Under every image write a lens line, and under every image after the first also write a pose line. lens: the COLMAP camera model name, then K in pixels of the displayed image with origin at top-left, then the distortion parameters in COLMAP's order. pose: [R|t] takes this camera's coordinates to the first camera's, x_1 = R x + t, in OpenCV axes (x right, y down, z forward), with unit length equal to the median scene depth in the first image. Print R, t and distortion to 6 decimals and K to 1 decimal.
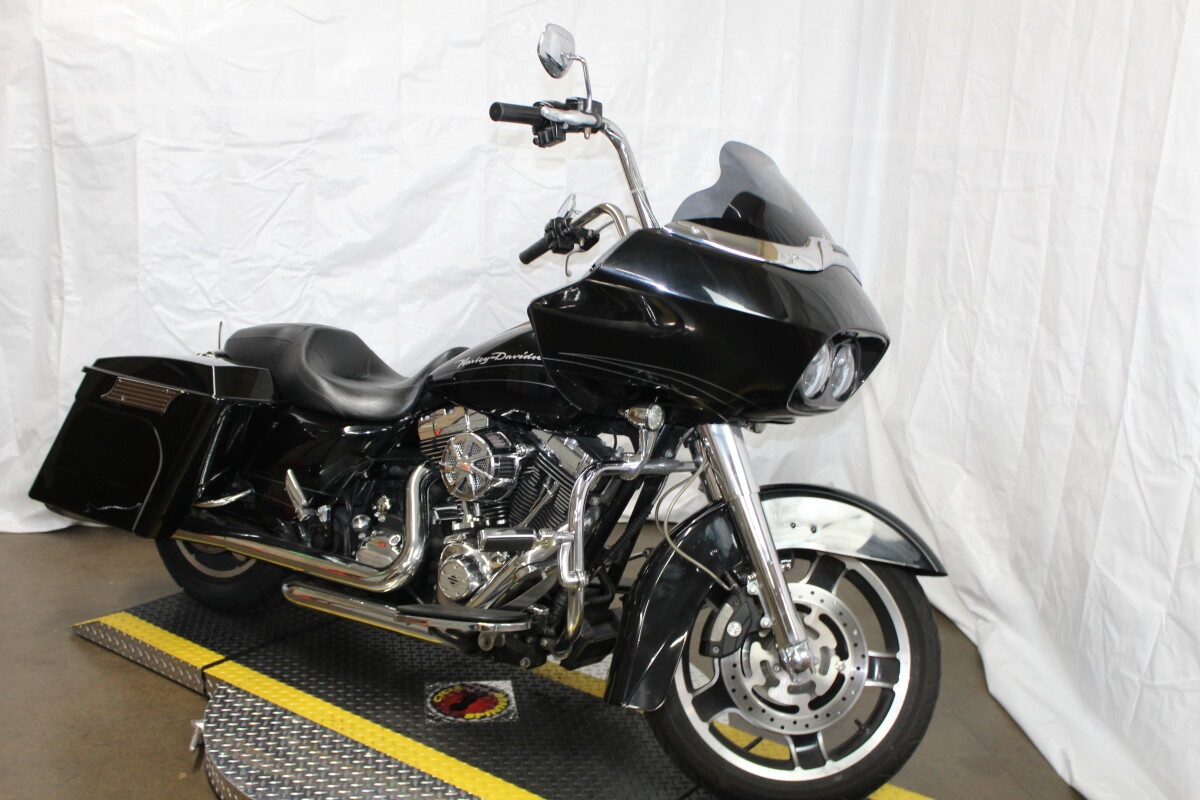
lens RADIAL K [[1353.3, 0, 614.8], [0, 1353.3, 387.2], [0, 0, 1]] dist [-0.055683, 0.000000]
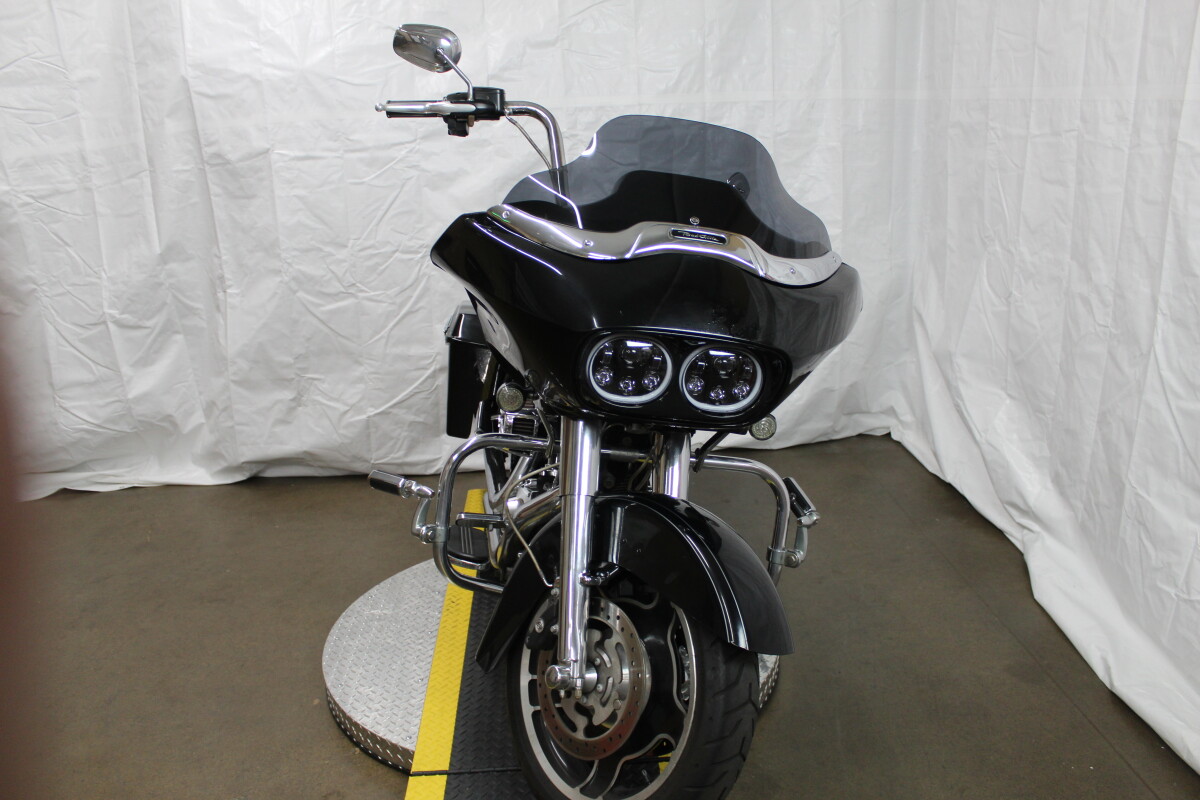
lens RADIAL K [[1094.5, 0, 583.4], [0, 1094.5, 409.8], [0, 0, 1]] dist [-0.138120, 0.123279]
pose [[0.989745, -0.052177, -0.132975, 0.030349], [0.062242, 0.995410, 0.072693, -0.011464], [0.128572, -0.080224, 0.988450, 0.079520]]
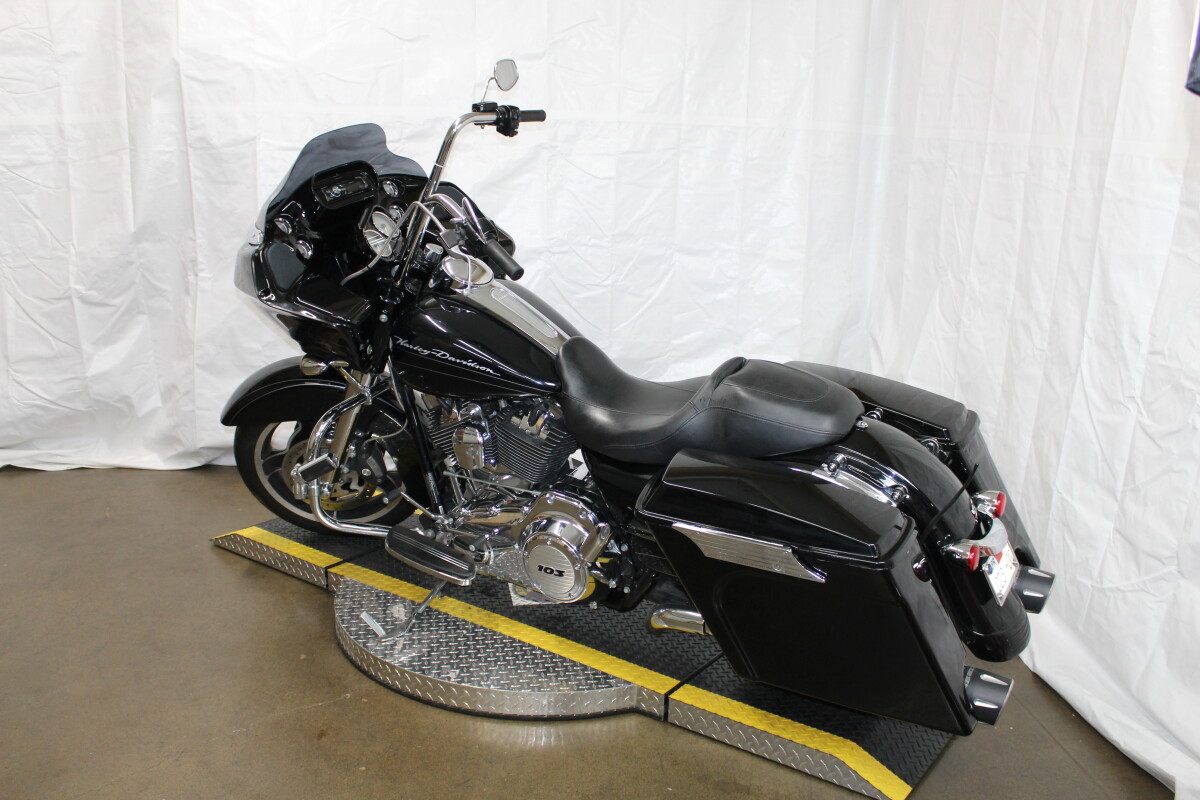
lens RADIAL K [[1191.4, 0, 608.1], [0, 1191.4, 388.0], [0, 0, 1]] dist [-0.081277, 0.000000]
pose [[0.998885, -0.001796, -0.047186, 0.006657], [0.002958, 0.999694, 0.024563, 0.010688], [0.047127, -0.024675, 0.998584, -0.042704]]
